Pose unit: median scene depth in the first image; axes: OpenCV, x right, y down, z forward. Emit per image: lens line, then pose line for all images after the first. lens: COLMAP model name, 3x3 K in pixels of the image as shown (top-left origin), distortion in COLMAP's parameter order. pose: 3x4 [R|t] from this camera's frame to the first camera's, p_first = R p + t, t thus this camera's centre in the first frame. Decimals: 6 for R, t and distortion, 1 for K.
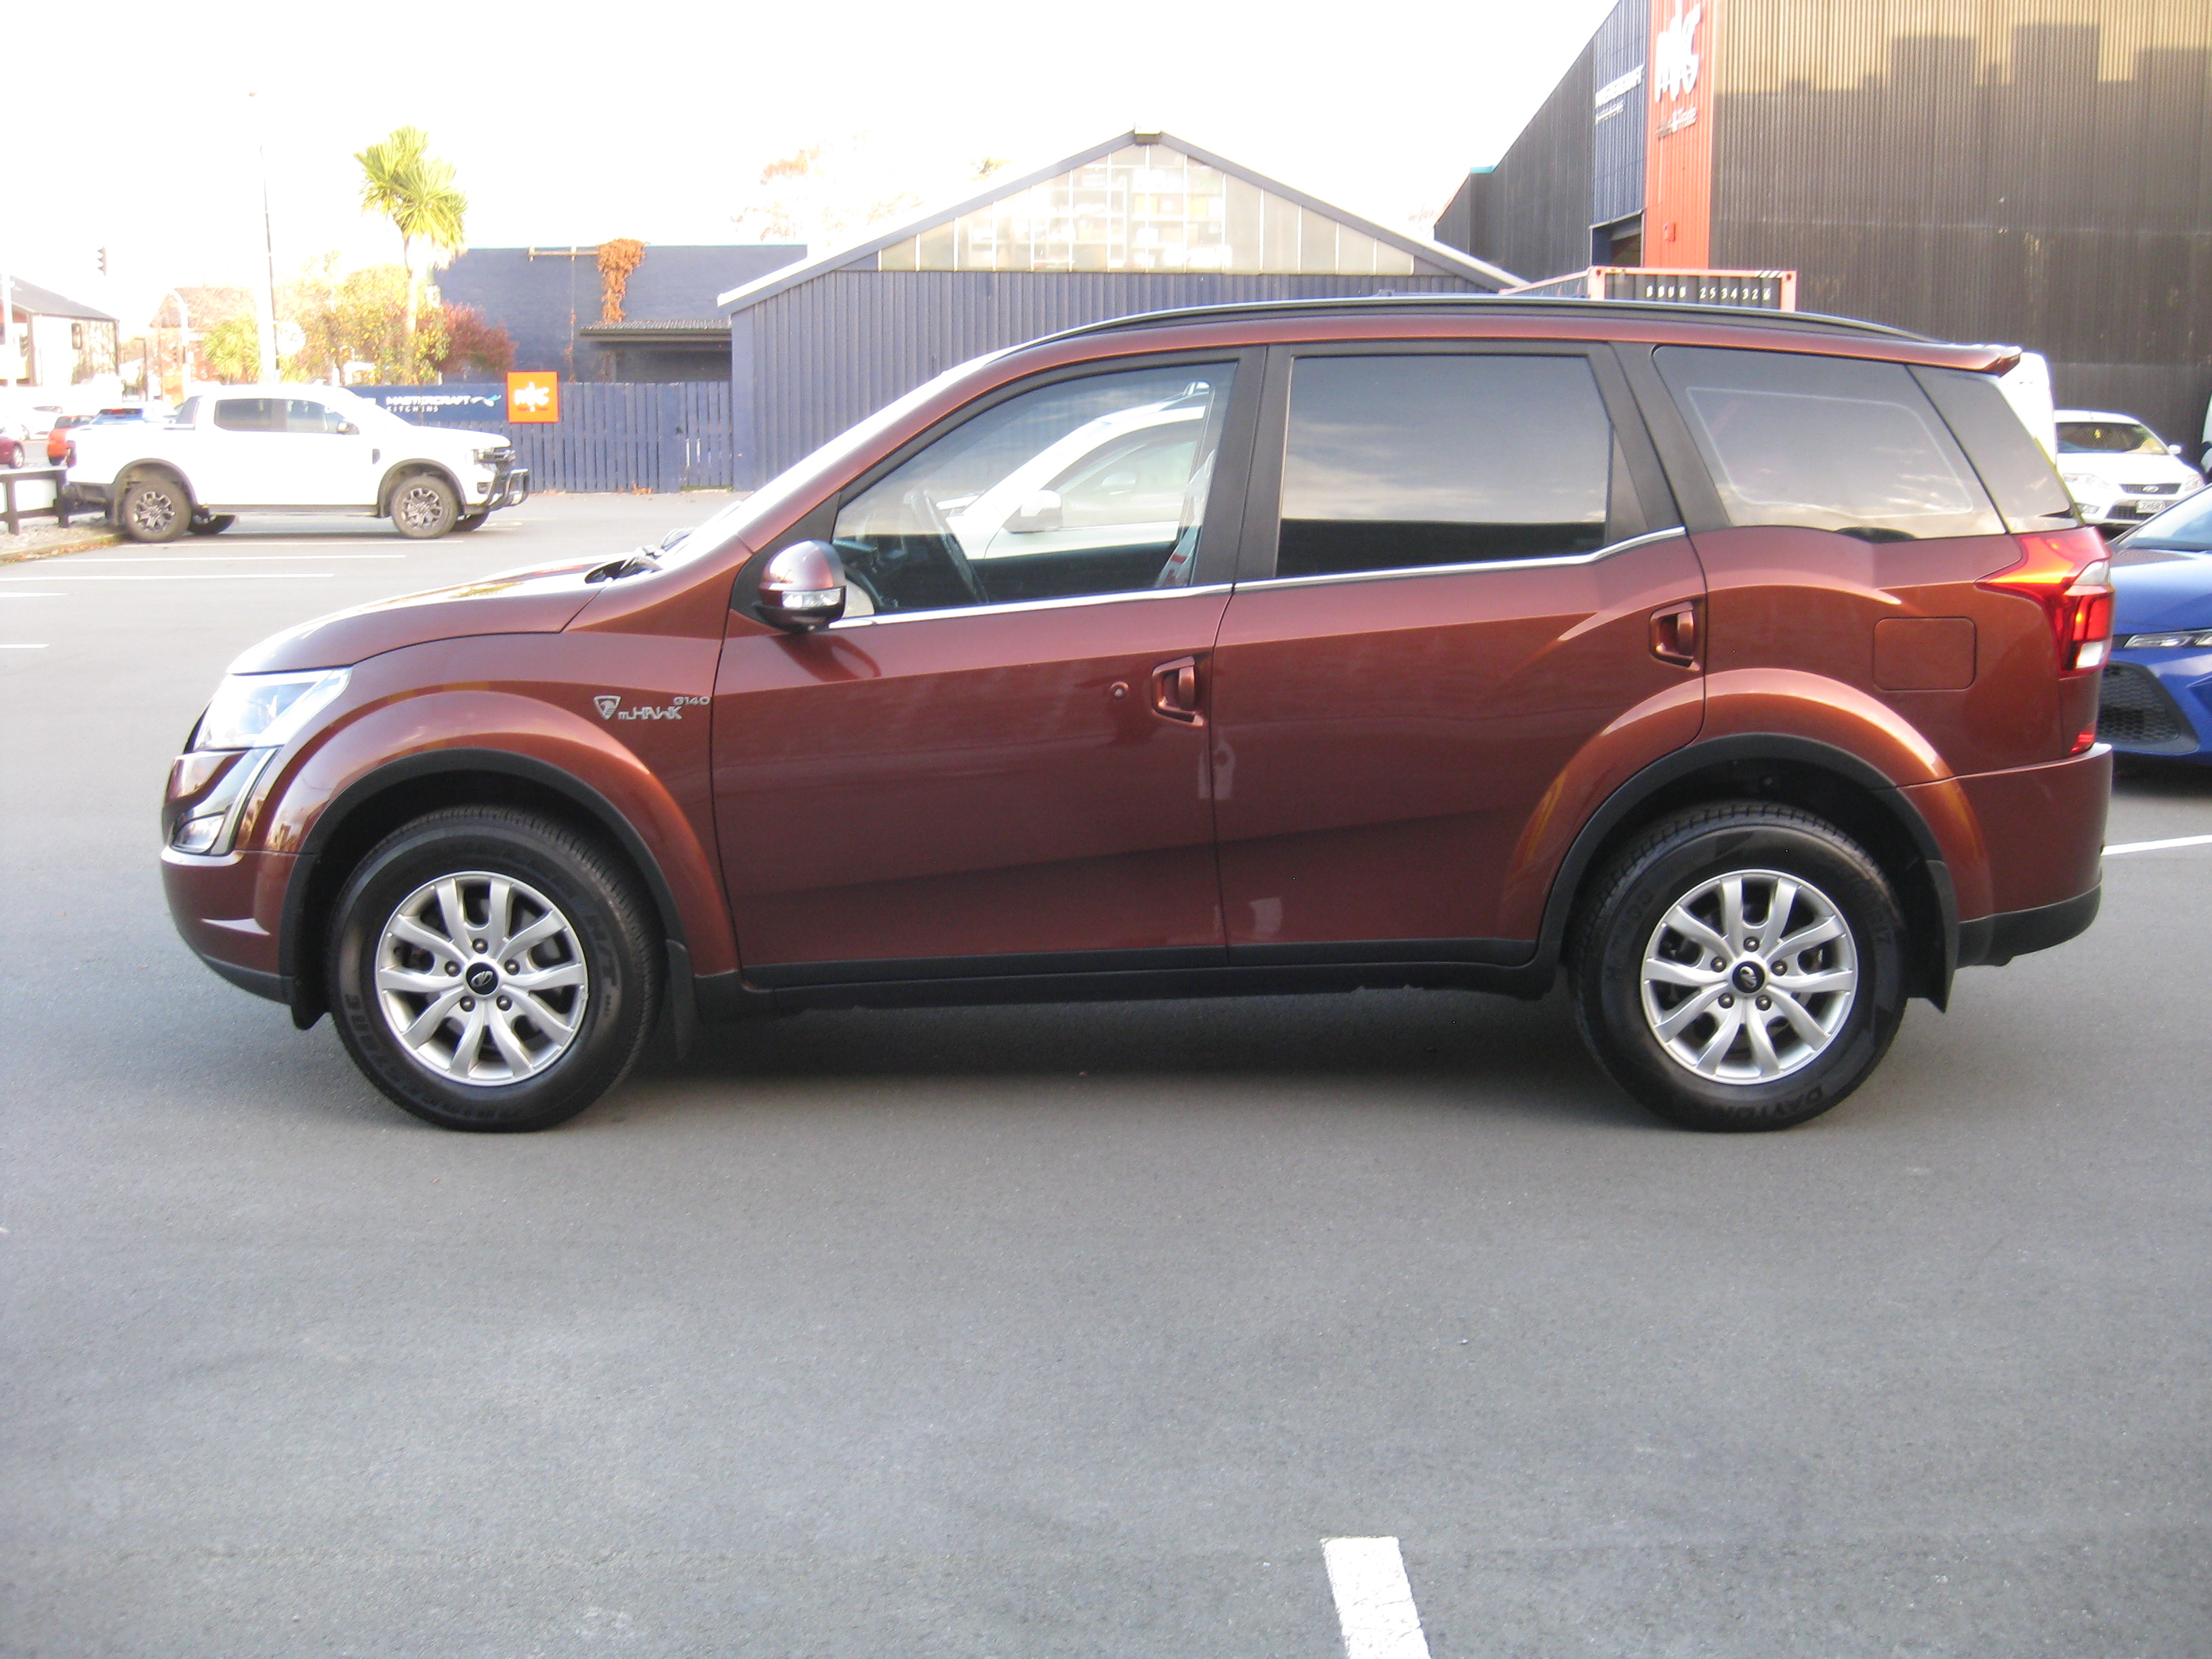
lens RADIAL K [[2391.2, 0, 1105.2], [0, 2391.2, 838.3], [0, 0, 1]] dist [-0.121122, 0.000000]
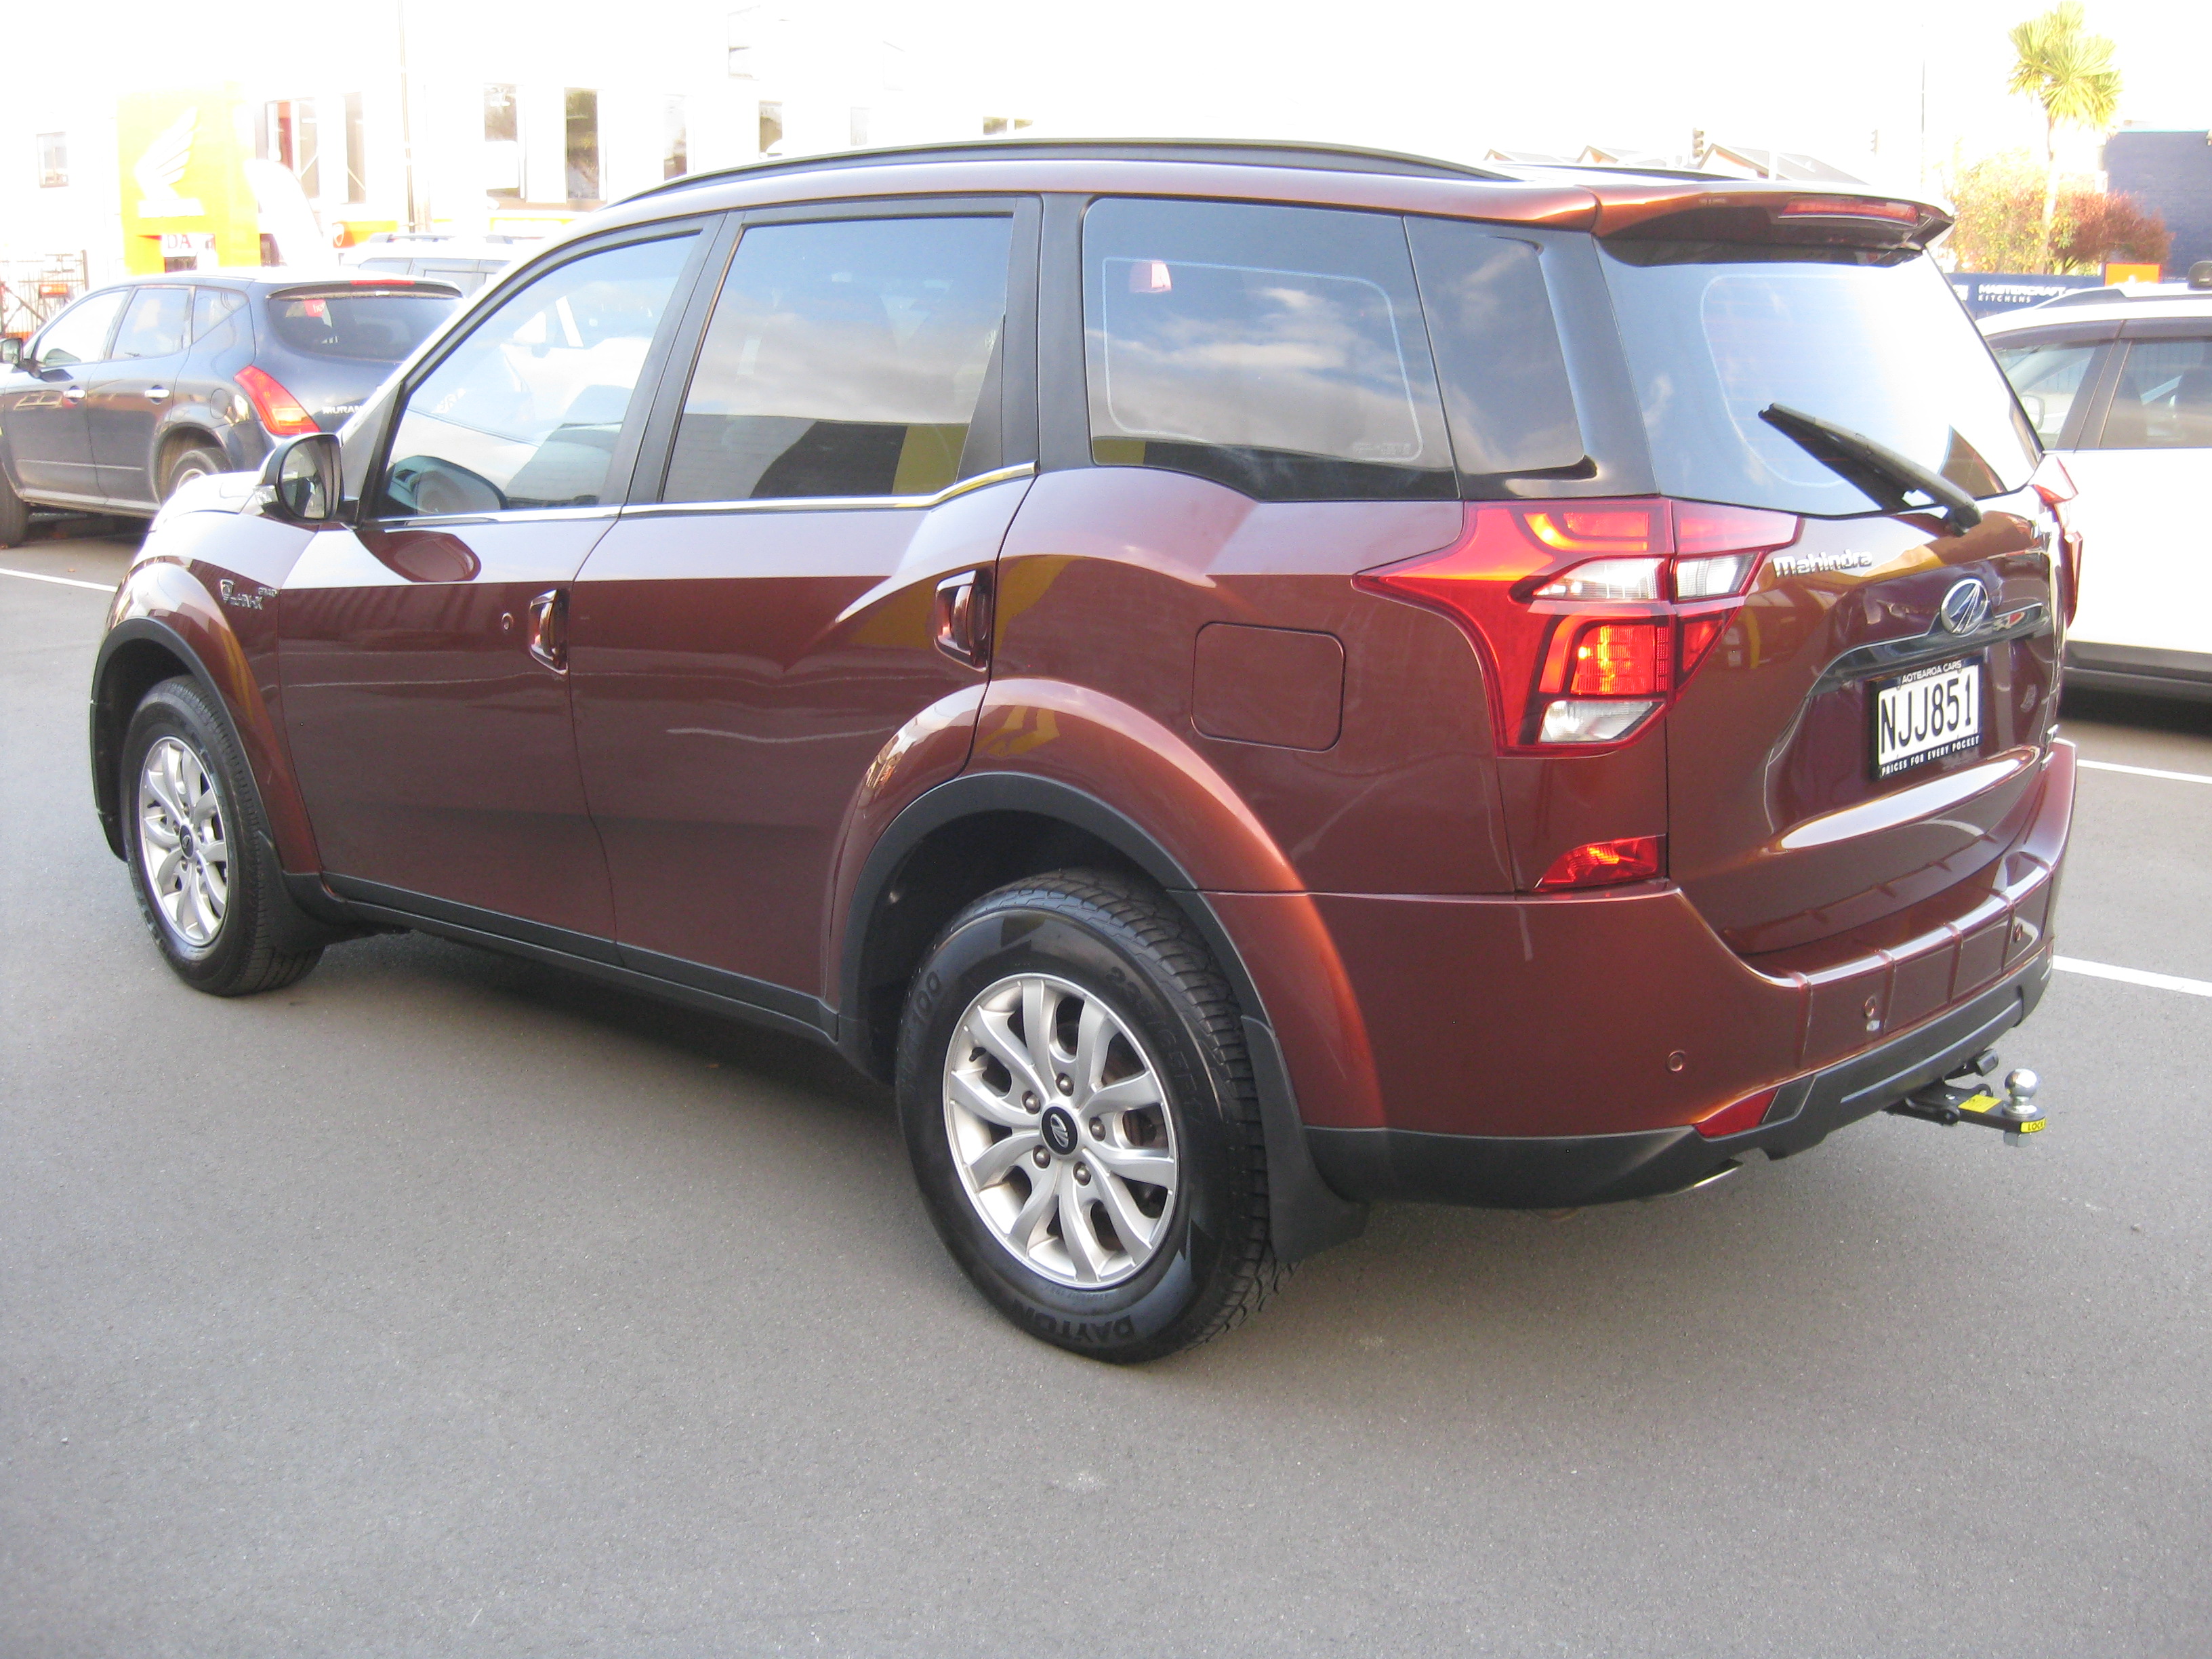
lens RADIAL K [[2391.2, 0, 1107.2], [0, 2391.2, 813.8], [0, 0, 1]] dist [-0.121122, 0.000000]
pose [[0.733046, 0.150080, -0.663415, 0.720027], [-0.125759, 0.988443, 0.084651, -0.090444], [0.668453, 0.021378, 0.743447, 0.497020]]
